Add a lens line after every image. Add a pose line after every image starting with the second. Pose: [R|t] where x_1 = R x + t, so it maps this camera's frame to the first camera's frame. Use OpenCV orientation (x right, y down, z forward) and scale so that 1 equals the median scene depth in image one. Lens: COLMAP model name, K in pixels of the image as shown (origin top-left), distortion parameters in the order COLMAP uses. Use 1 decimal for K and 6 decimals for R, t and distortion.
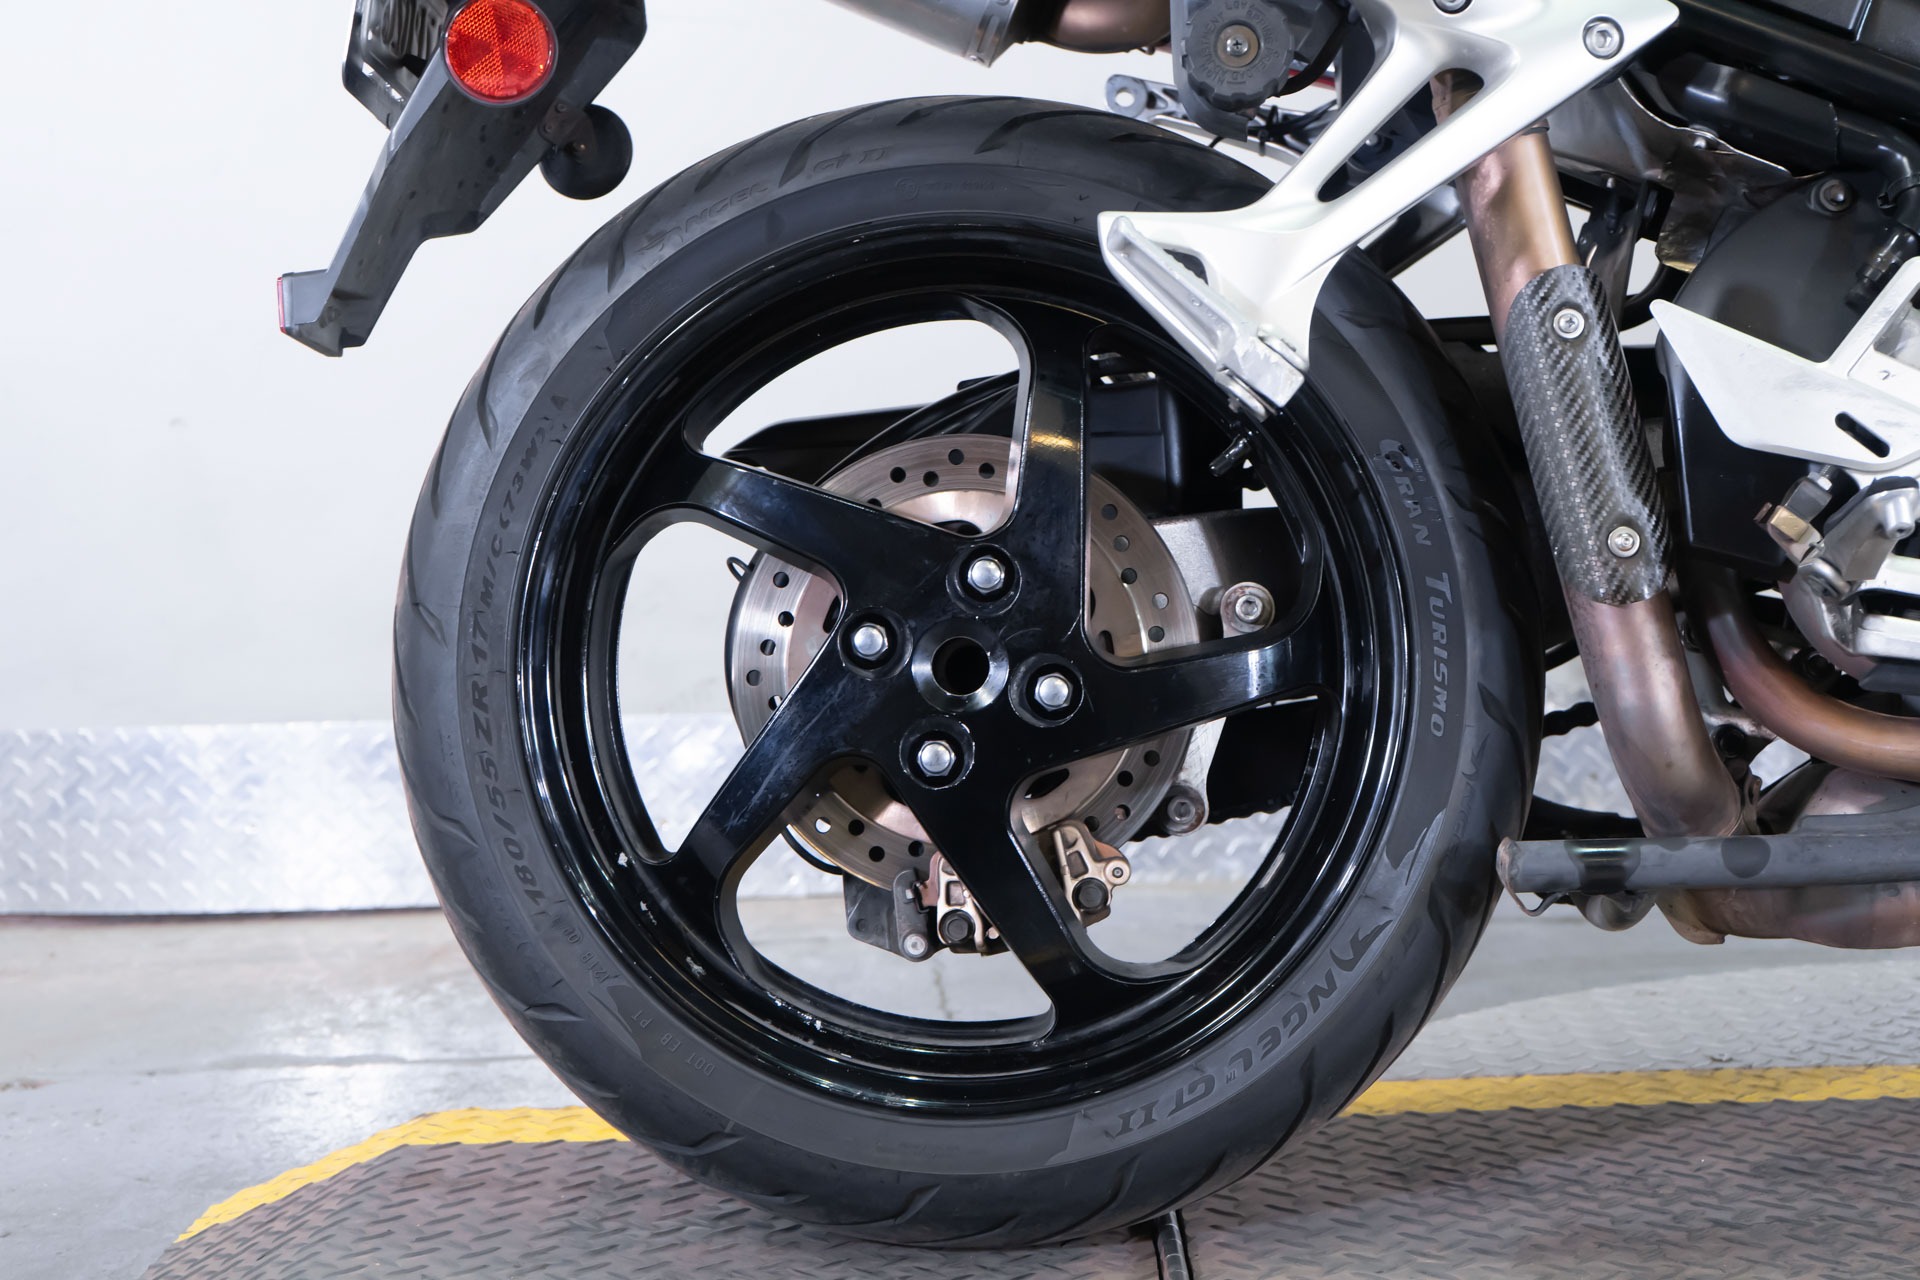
lens RADIAL K [[2633.7, 0, 967.8], [0, 2633.7, 629.0], [0, 0, 1]] dist [0.022647, 0.000000]
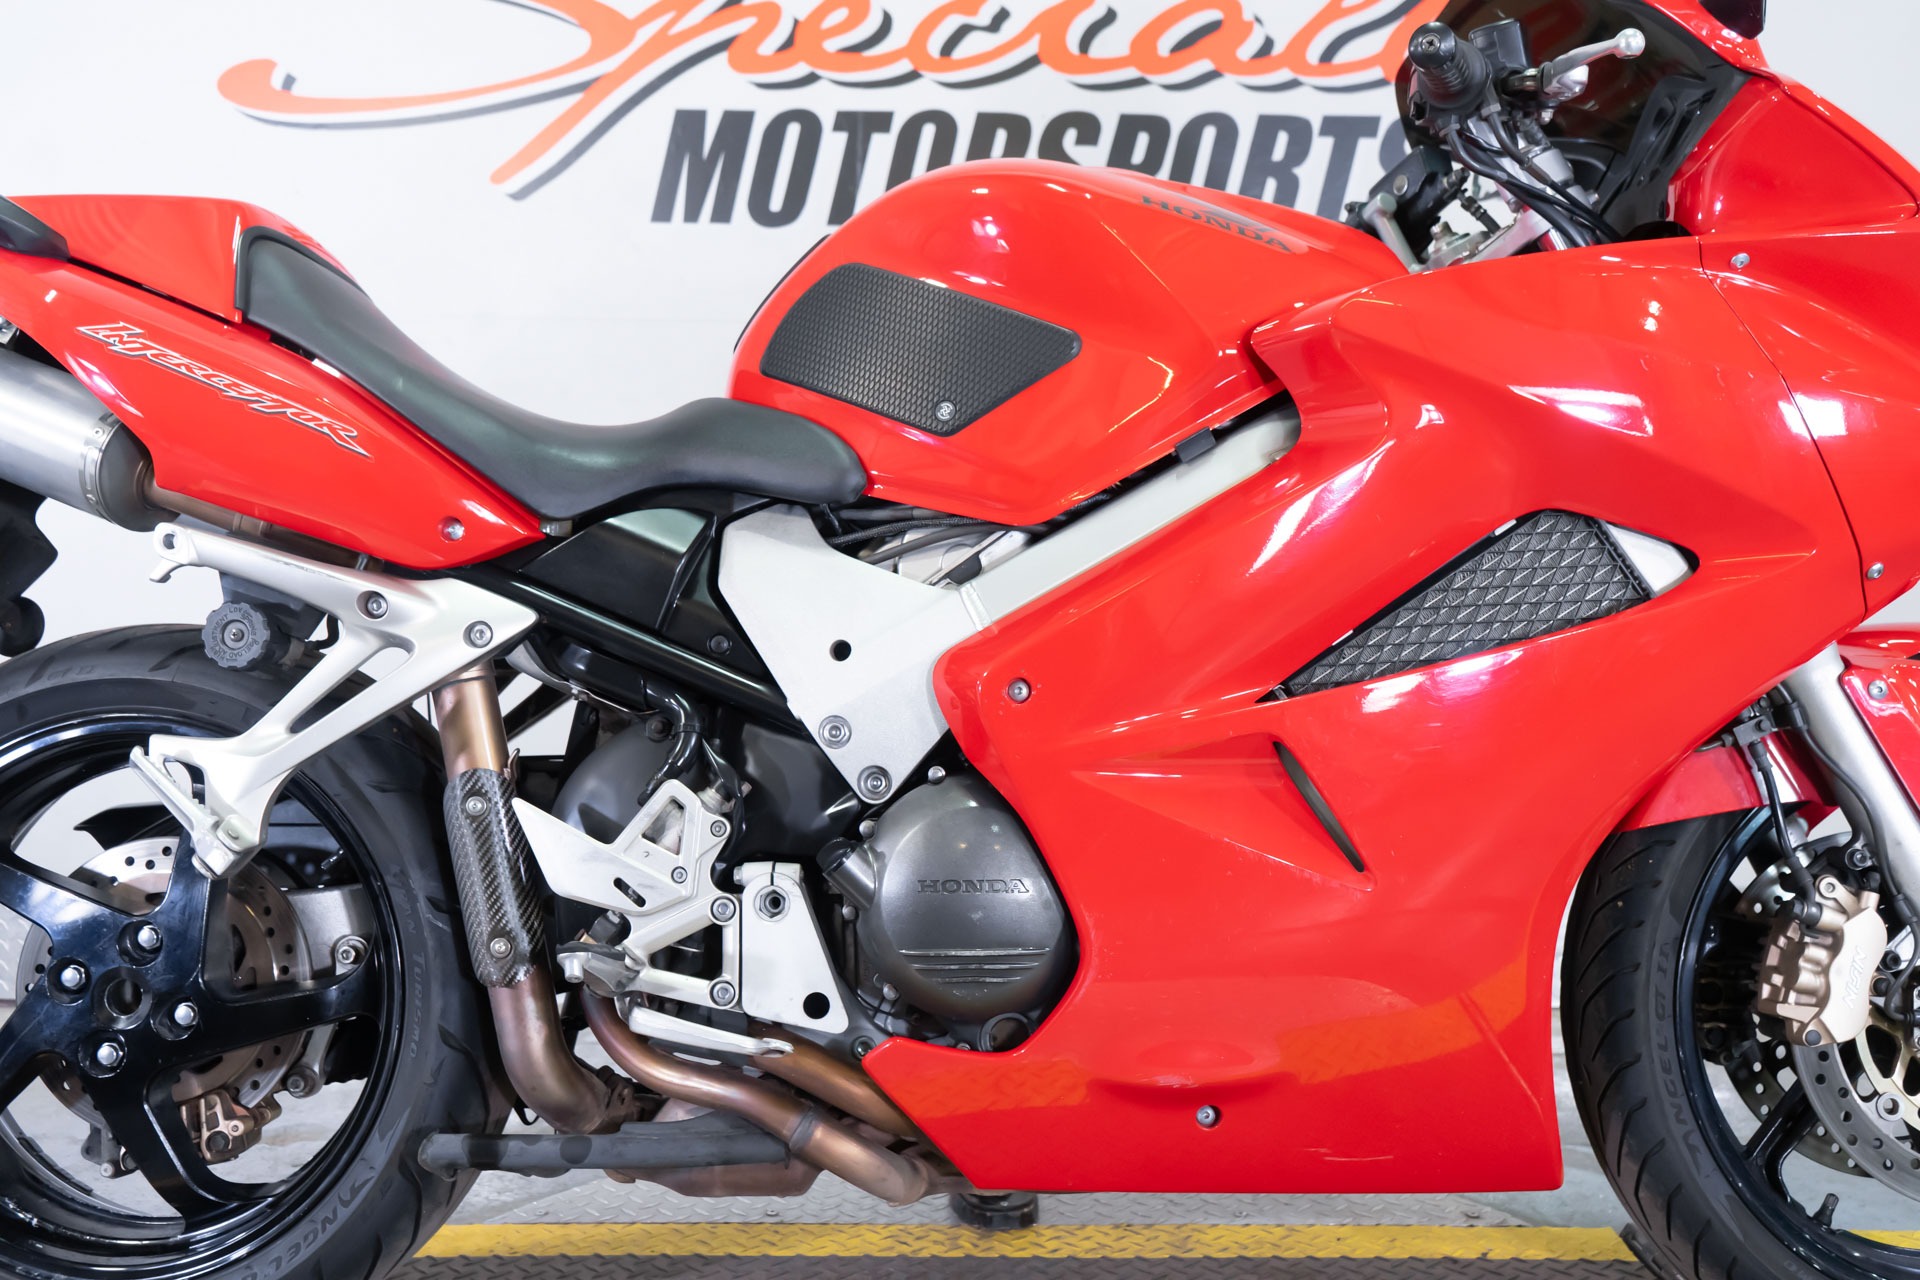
lens RADIAL K [[1672.4, 0, 961.2], [0, 1672.4, 640.3], [0, 0, 1]] dist [-0.013987, 0.013076]
pose [[0.999244, 0.036849, 0.012373, 0.481523], [-0.036169, 0.998028, -0.051310, -0.166989], [-0.014239, 0.050824, 0.998606, -0.006620]]
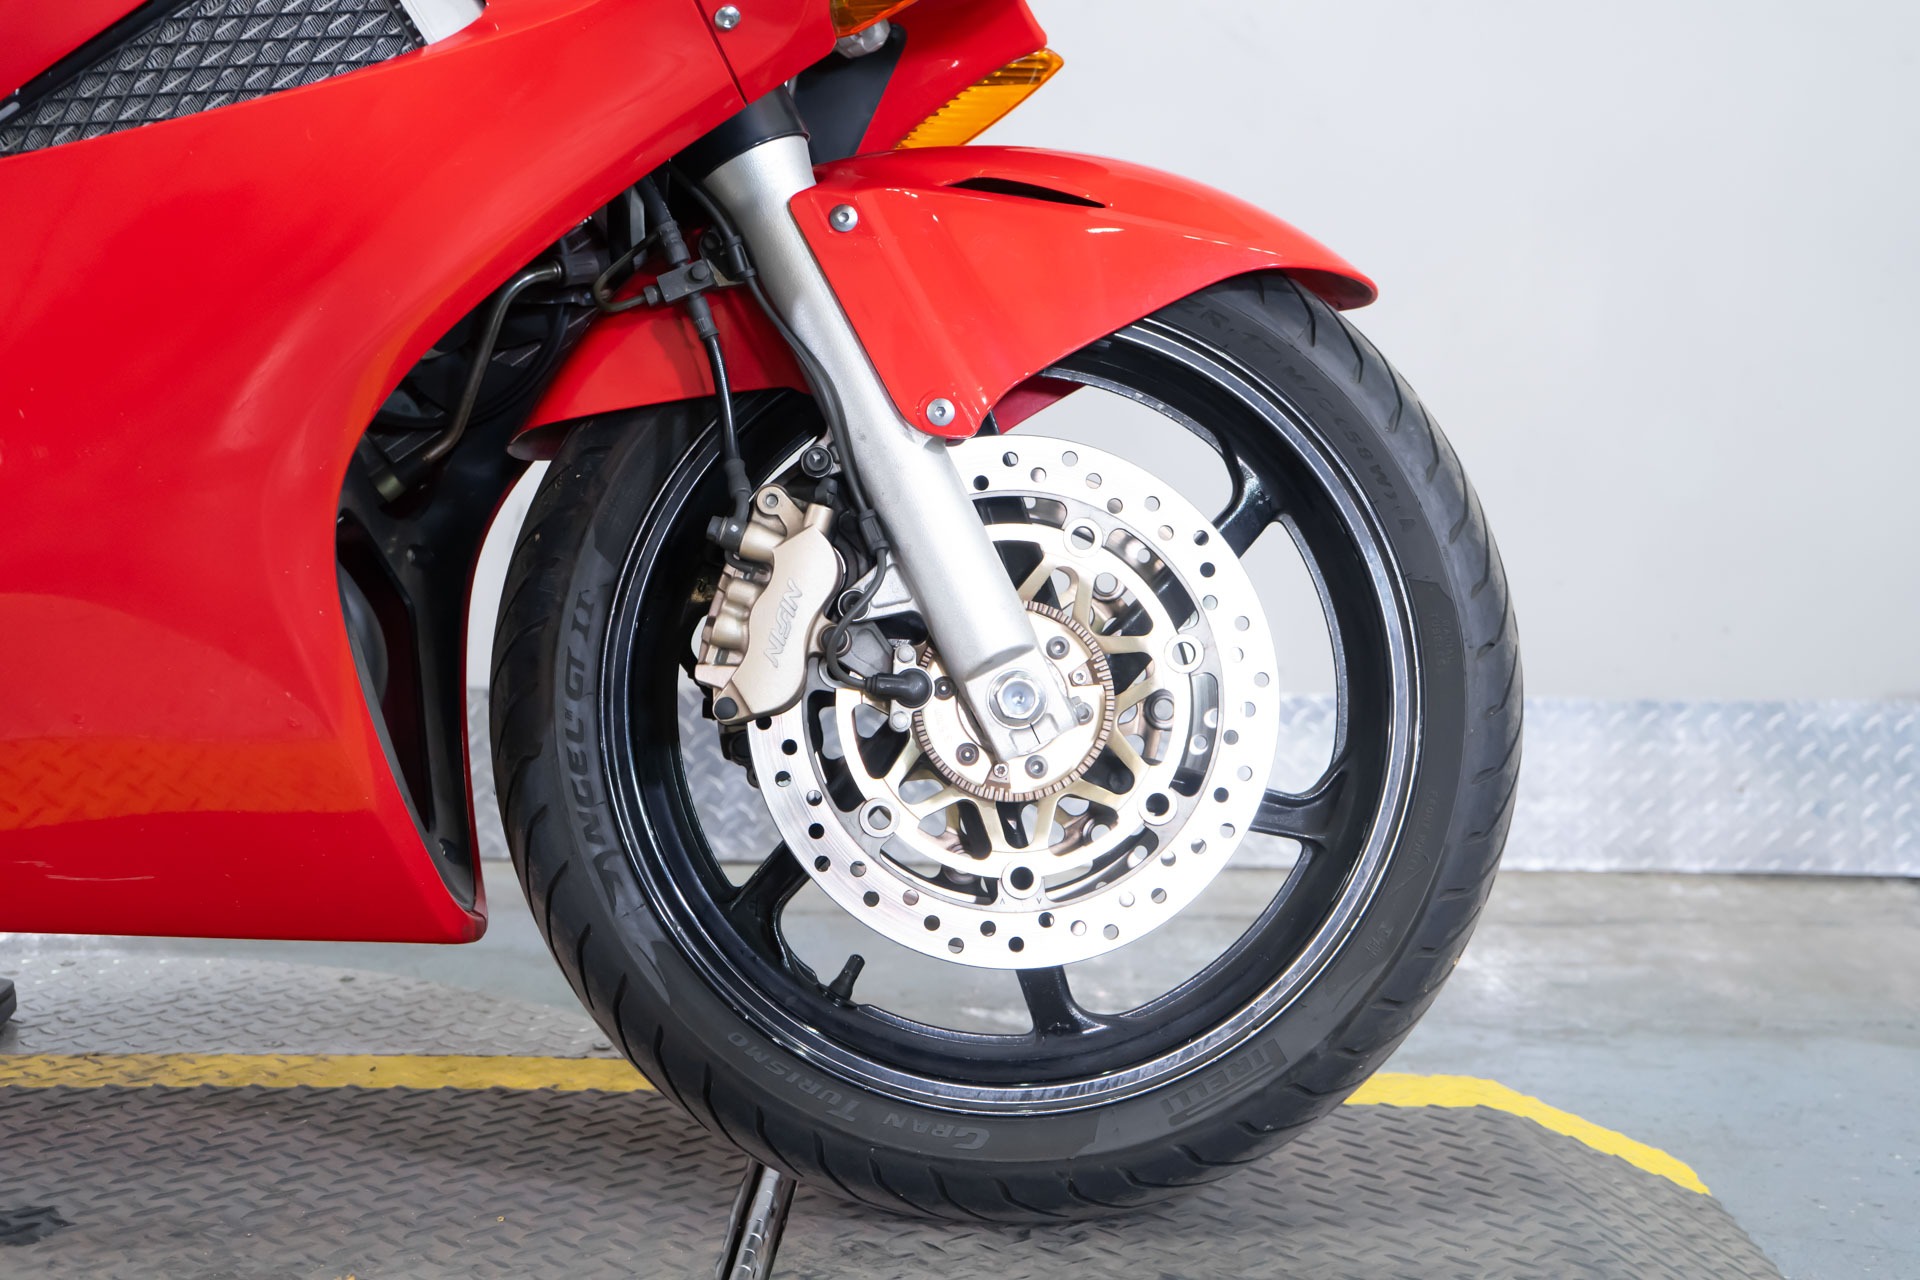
lens RADIAL K [[2498.8, 0, 946.6], [0, 2498.8, 634.4], [0, 0, 1]] dist [0.041798, 0.000000]
pose [[0.997813, 0.048166, 0.045261, 1.002630], [-0.048823, 0.998716, 0.013518, -0.060082], [-0.044552, -0.015698, 0.998884, -0.060368]]
